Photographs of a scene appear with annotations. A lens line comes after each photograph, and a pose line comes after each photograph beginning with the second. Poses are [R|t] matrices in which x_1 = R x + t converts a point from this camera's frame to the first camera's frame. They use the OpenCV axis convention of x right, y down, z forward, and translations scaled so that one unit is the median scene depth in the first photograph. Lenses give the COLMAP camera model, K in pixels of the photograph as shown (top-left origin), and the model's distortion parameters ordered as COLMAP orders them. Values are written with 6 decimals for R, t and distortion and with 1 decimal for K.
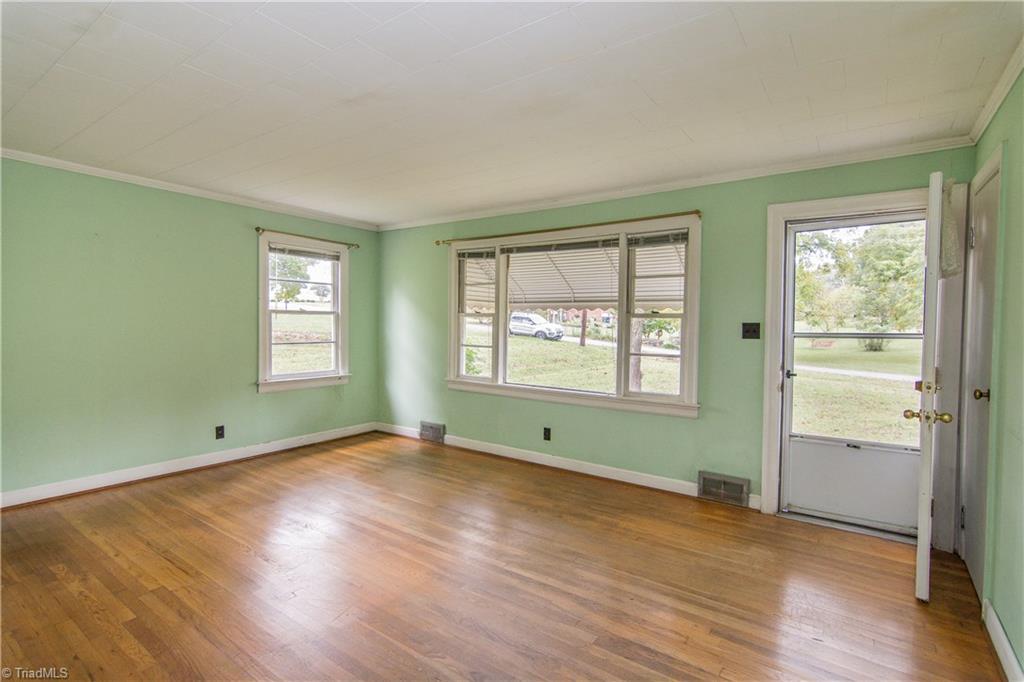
lens RADIAL K [[492.6, 0, 508.9], [0, 492.6, 337.6], [0, 0, 1]] dist [-0.005390, 0.000847]
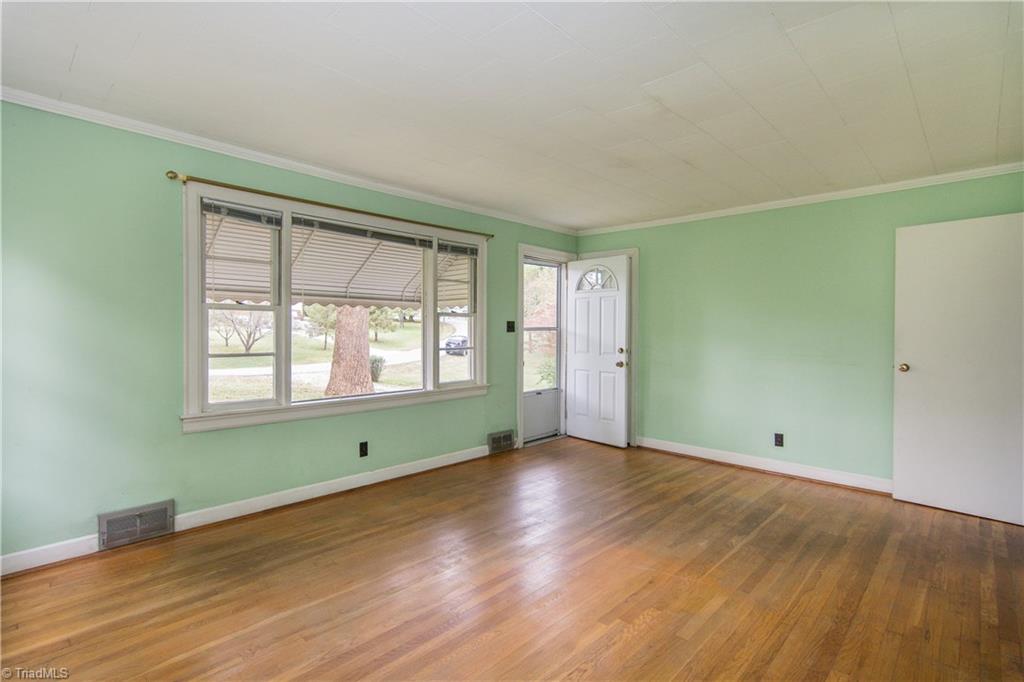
lens RADIAL K [[492.6, 0, 504.4], [0, 492.6, 340.6], [0, 0, 1]] dist [-0.005390, 0.000847]
pose [[0.145548, -0.034425, 0.988752, -0.811366], [0.028269, 0.999131, 0.030625, -0.015168], [-0.988947, 0.023494, 0.146395, 0.693963]]
